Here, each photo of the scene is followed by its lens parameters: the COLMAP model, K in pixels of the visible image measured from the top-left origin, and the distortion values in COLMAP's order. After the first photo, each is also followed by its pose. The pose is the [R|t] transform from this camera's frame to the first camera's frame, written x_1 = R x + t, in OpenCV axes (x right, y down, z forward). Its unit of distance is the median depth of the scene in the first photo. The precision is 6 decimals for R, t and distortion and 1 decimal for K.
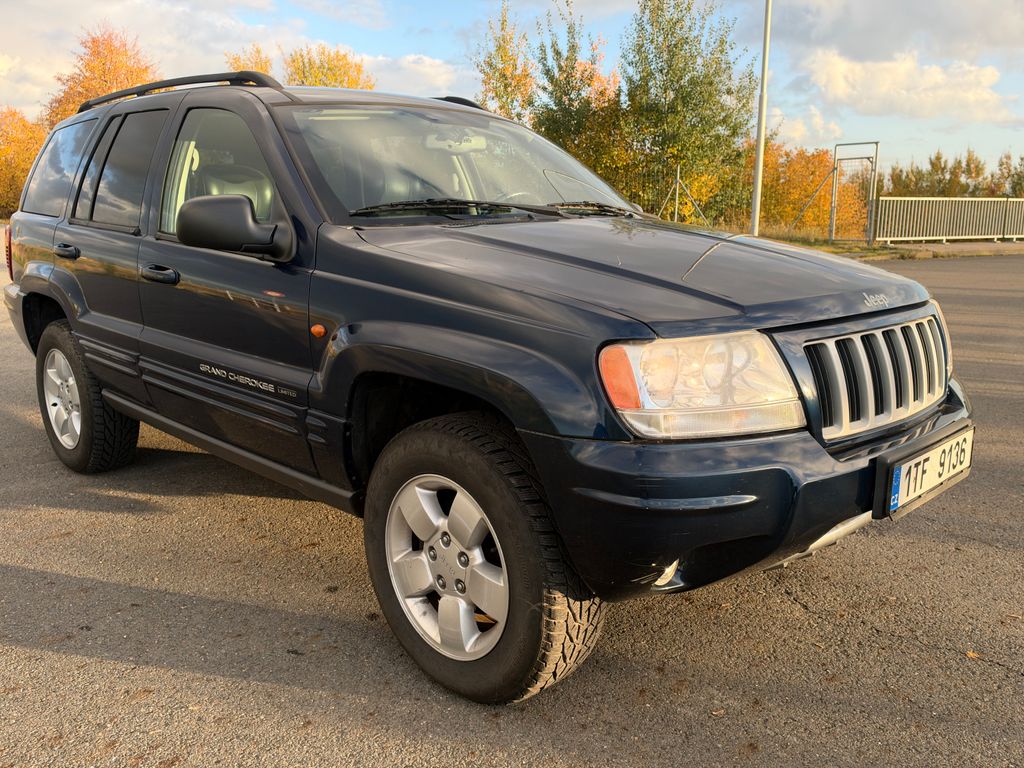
lens RADIAL K [[928.6, 0, 514.2], [0, 928.6, 374.4], [0, 0, 1]] dist [0.021569, -0.049676]
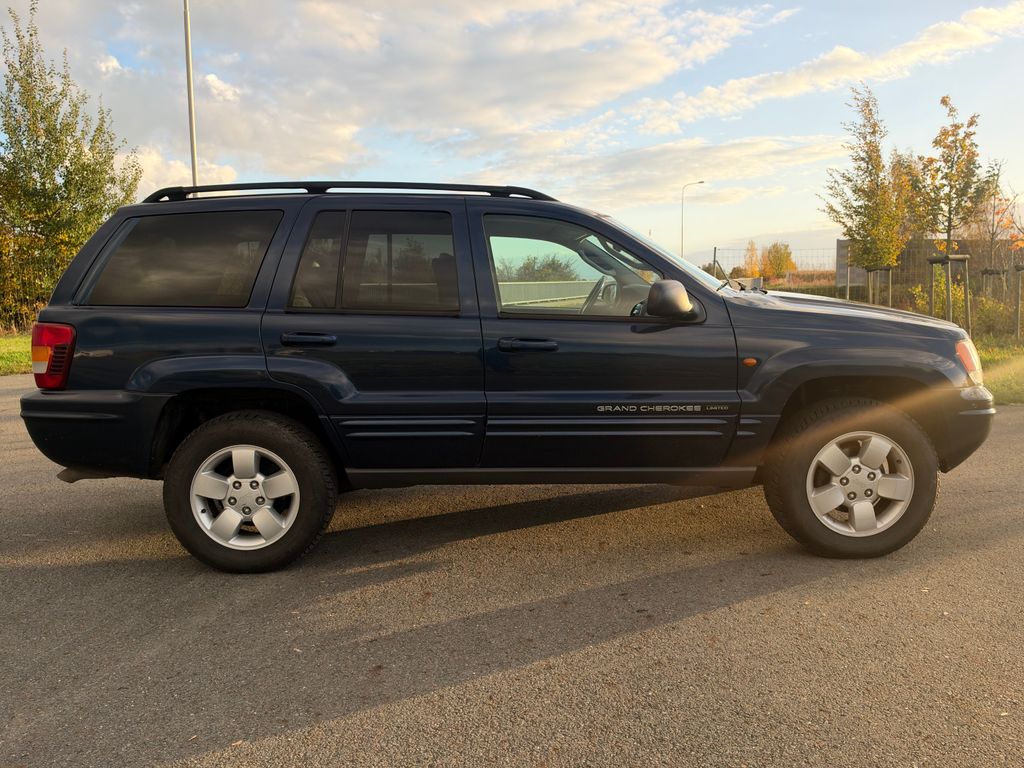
lens RADIAL K [[928.6, 0, 517.7], [0, 928.6, 390.6], [0, 0, 1]] dist [0.021569, -0.049676]
pose [[0.686531, -0.105983, 0.719335, -1.072893], [0.159007, 0.987257, -0.006299, -0.034704], [-0.709501, 0.118704, 0.694634, 0.139867]]
